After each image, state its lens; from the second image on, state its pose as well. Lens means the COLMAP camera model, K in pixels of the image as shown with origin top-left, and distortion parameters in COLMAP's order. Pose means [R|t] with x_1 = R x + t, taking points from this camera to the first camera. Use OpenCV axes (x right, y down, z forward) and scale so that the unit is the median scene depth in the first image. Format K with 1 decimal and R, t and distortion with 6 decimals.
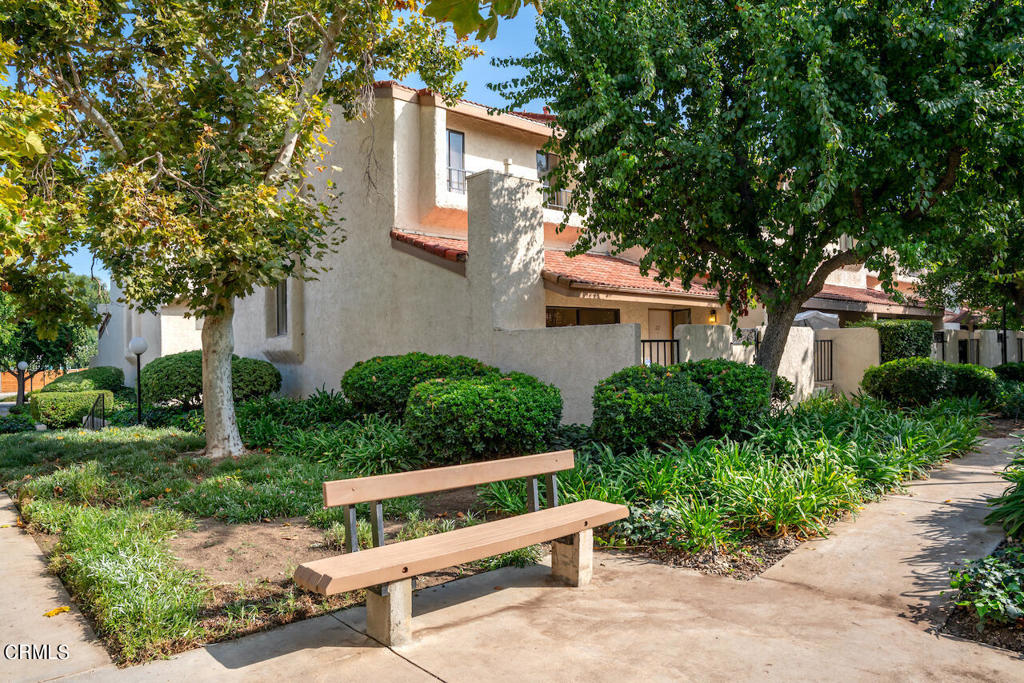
lens RADIAL K [[703.3, 0, 512.0], [0, 703.3, 341.5], [0, 0, 1]] dist [-0.179688, 0.140988]
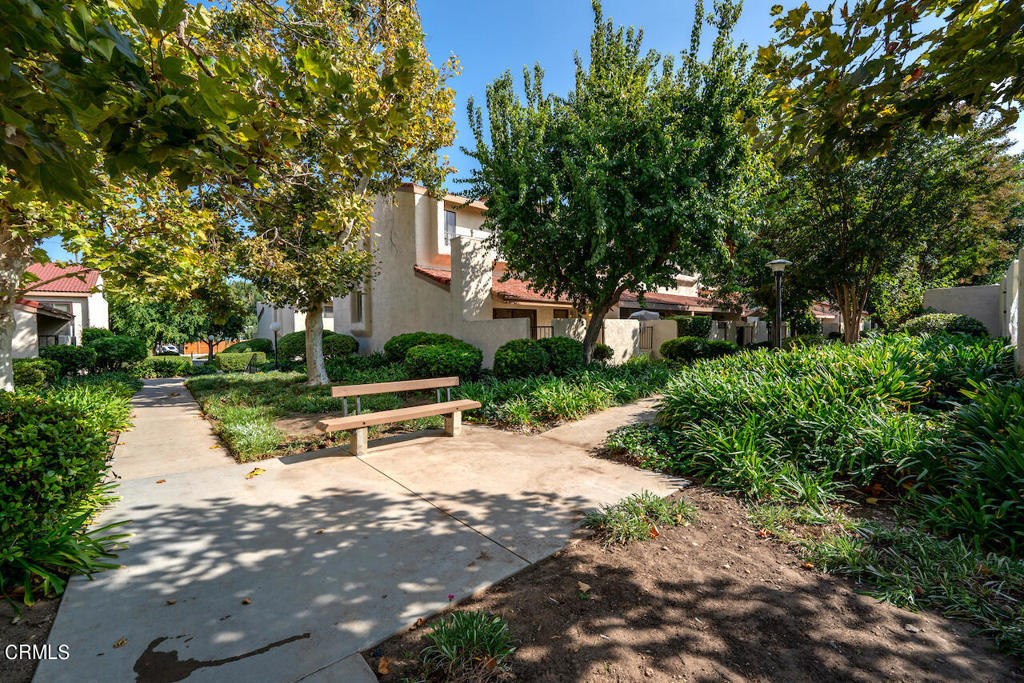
lens RADIAL K [[410.8, 0, 512.0], [0, 410.8, 341.5], [0, 0, 1]] dist [0.001064, -0.000013]
pose [[0.999946, 0.006875, -0.007836, 0.137514], [-0.006552, 0.999158, 0.040492, -0.005735], [0.008107, -0.040438, 0.999149, -0.154945]]
